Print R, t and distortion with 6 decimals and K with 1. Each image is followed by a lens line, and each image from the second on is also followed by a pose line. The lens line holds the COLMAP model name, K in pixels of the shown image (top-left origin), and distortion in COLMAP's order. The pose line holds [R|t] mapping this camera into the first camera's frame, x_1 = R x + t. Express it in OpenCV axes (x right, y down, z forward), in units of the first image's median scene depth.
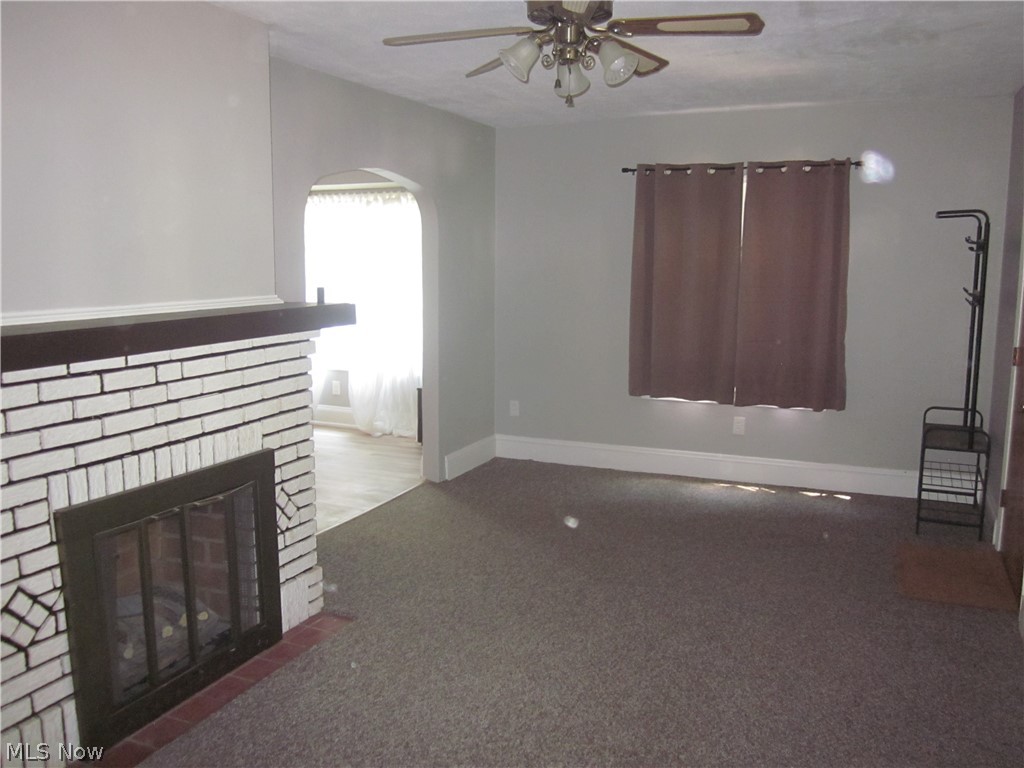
lens RADIAL K [[852.0, 0, 512.0], [0, 852.0, 384.0], [0, 0, 1]] dist [-0.047270, 0.017491]
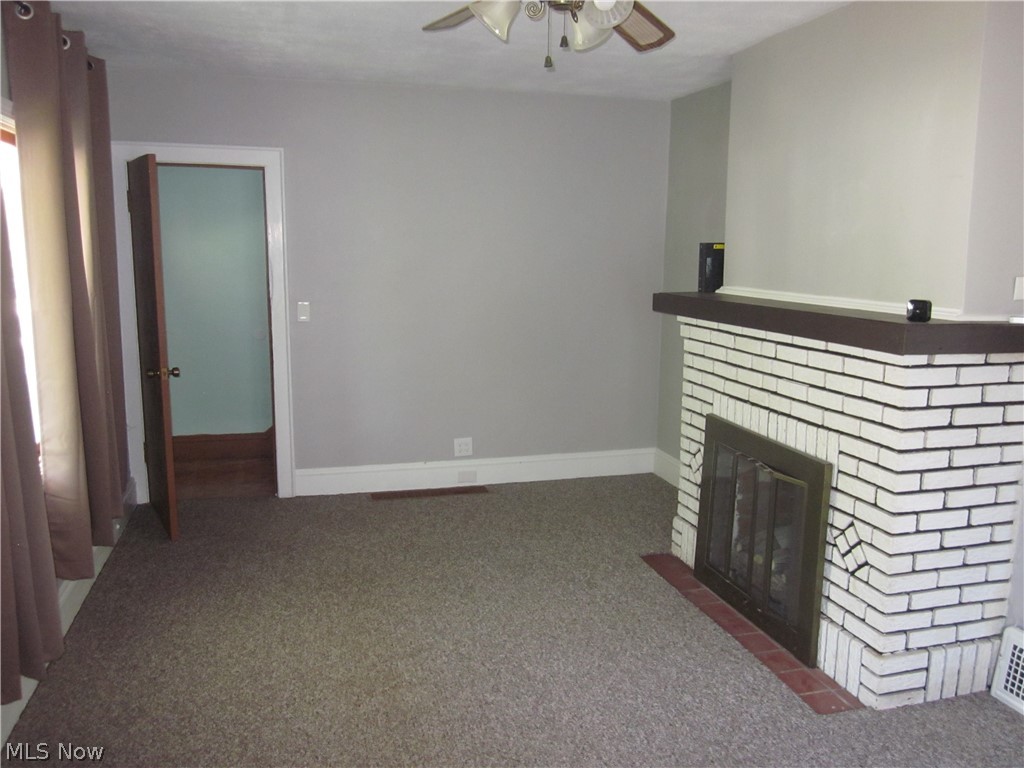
lens RADIAL K [[852.0, 0, 512.0], [0, 852.0, 384.0], [0, 0, 1]] dist [-0.047270, 0.017491]
pose [[-0.779157, 0.092995, -0.619892, 0.618066], [-0.103036, 0.956481, 0.272998, -0.252578], [0.618303, 0.276579, -0.735667, 1.632659]]
